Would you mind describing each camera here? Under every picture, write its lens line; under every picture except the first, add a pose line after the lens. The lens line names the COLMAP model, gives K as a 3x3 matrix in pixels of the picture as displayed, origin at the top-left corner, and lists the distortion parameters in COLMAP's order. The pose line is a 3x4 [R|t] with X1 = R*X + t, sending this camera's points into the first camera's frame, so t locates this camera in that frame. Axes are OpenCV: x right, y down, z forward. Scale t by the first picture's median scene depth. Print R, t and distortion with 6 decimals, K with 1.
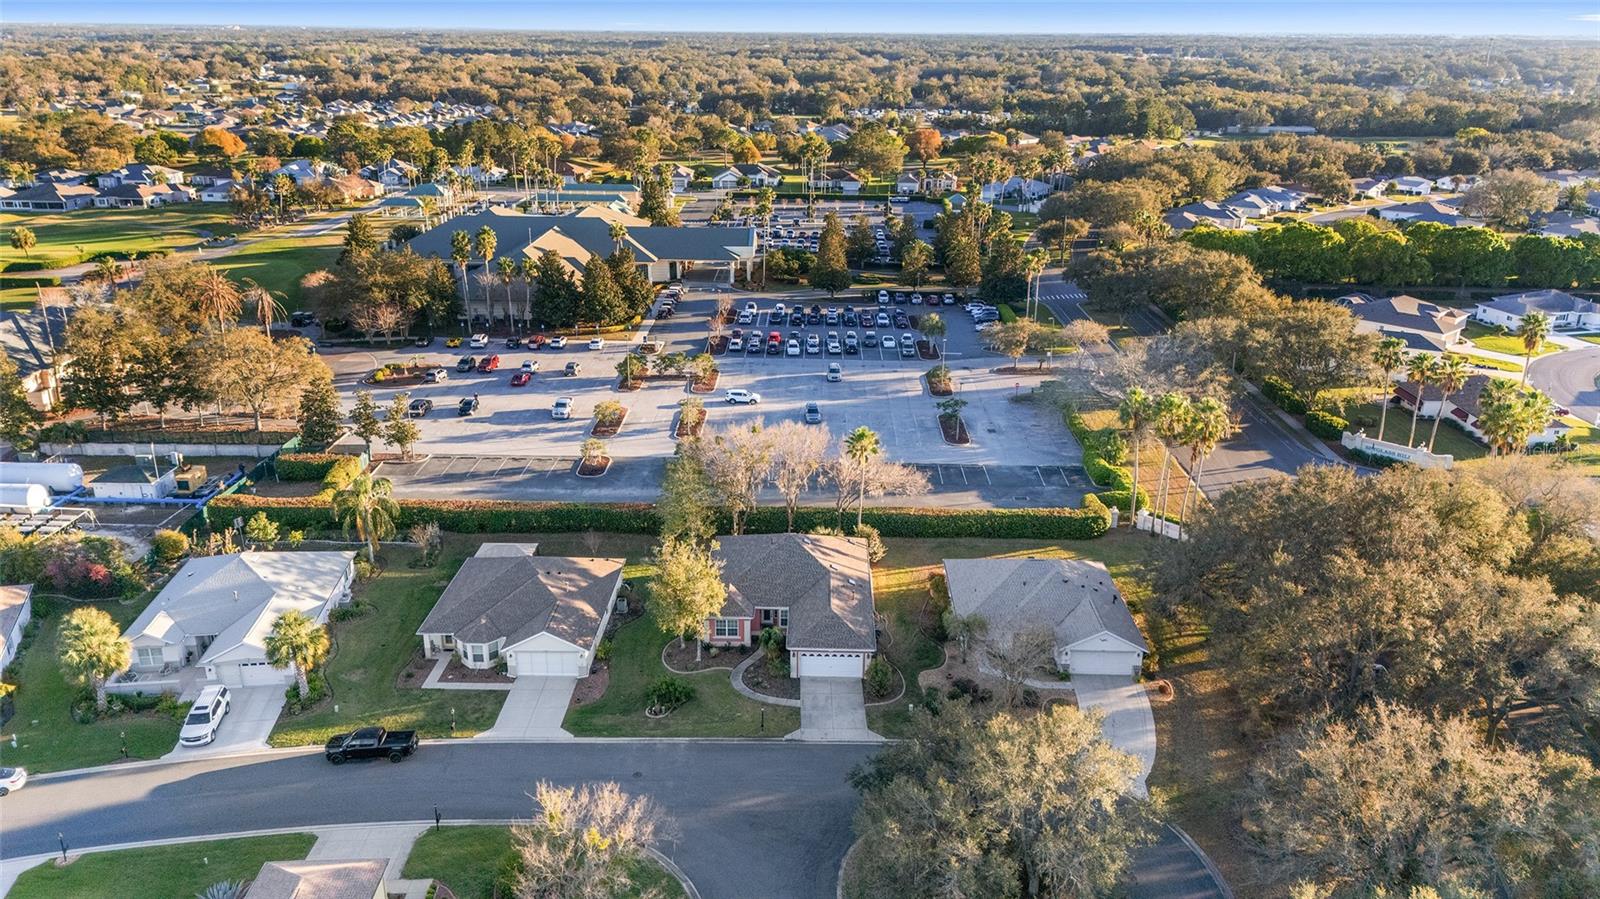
lens RADIAL K [[1147.9, 0, 800.0], [0, 1147.9, 449.5], [0, 0, 1]] dist [0.093697, -0.109189]
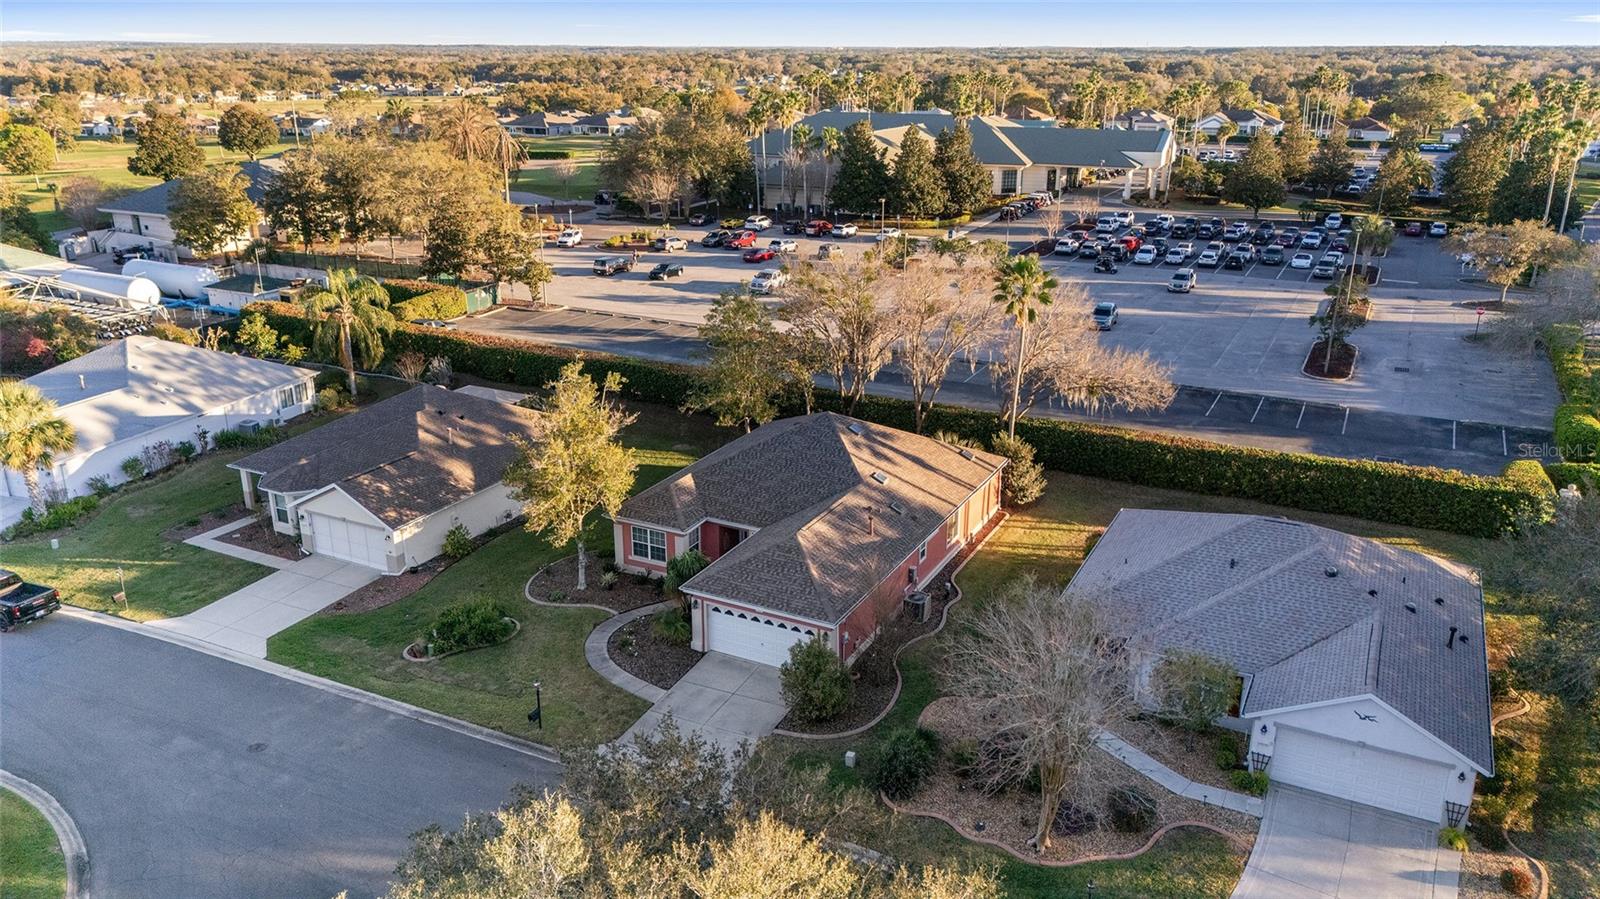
lens RADIAL K [[1147.9, 0, 800.0], [0, 1147.9, 449.5], [0, 0, 1]] dist [0.093697, -0.109189]
pose [[0.897055, 0.137029, -0.420137, 0.214087], [-0.141230, 0.989748, 0.021262, 0.080478], [0.418744, 0.040263, 0.907211, 0.481052]]
